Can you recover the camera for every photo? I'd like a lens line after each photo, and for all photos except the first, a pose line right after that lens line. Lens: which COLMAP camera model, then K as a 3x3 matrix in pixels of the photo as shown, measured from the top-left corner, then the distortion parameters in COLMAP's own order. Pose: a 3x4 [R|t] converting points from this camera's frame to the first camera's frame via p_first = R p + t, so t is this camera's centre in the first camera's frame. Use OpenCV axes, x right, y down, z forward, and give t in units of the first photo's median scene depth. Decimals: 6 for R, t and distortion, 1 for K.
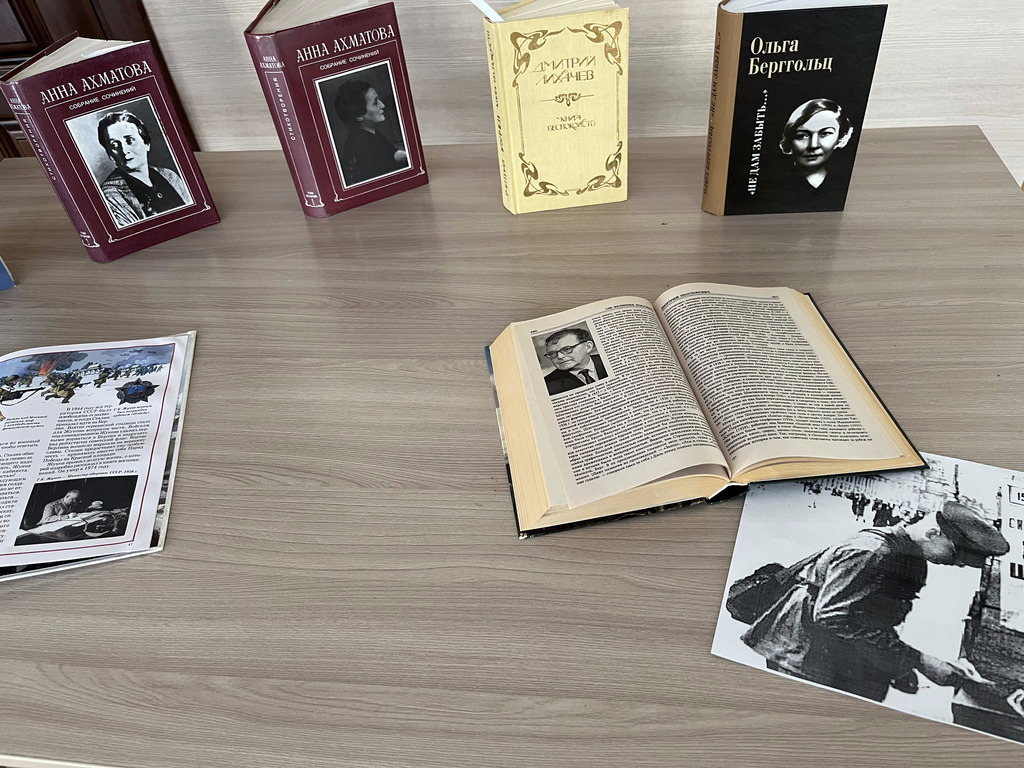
lens RADIAL K [[792.0, 0, 511.6], [0, 792.0, 379.6], [0, 0, 1]] dist [0.041423, -0.045105]
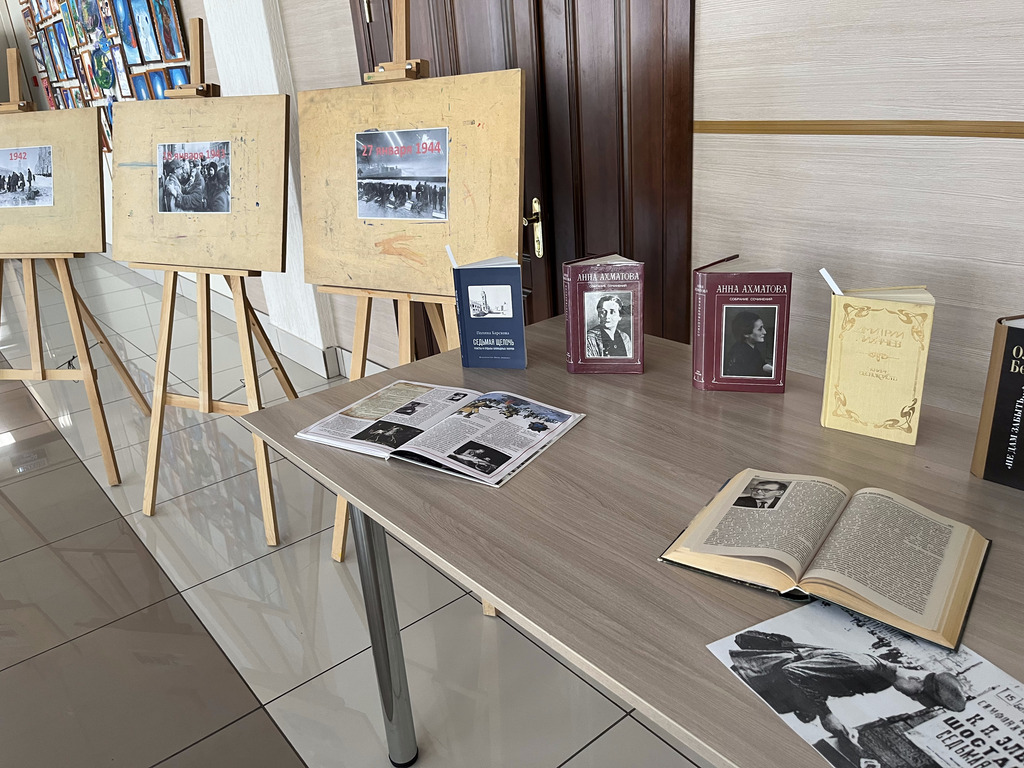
lens RADIAL K [[792.0, 0, 507.0], [0, 792.0, 386.7], [0, 0, 1]] dist [0.041423, -0.045105]
pose [[0.719691, 0.290122, -0.630773, 0.560011], [-0.465420, 0.875752, -0.128229, 0.192511], [0.515199, 0.385860, 0.765299, -0.417664]]
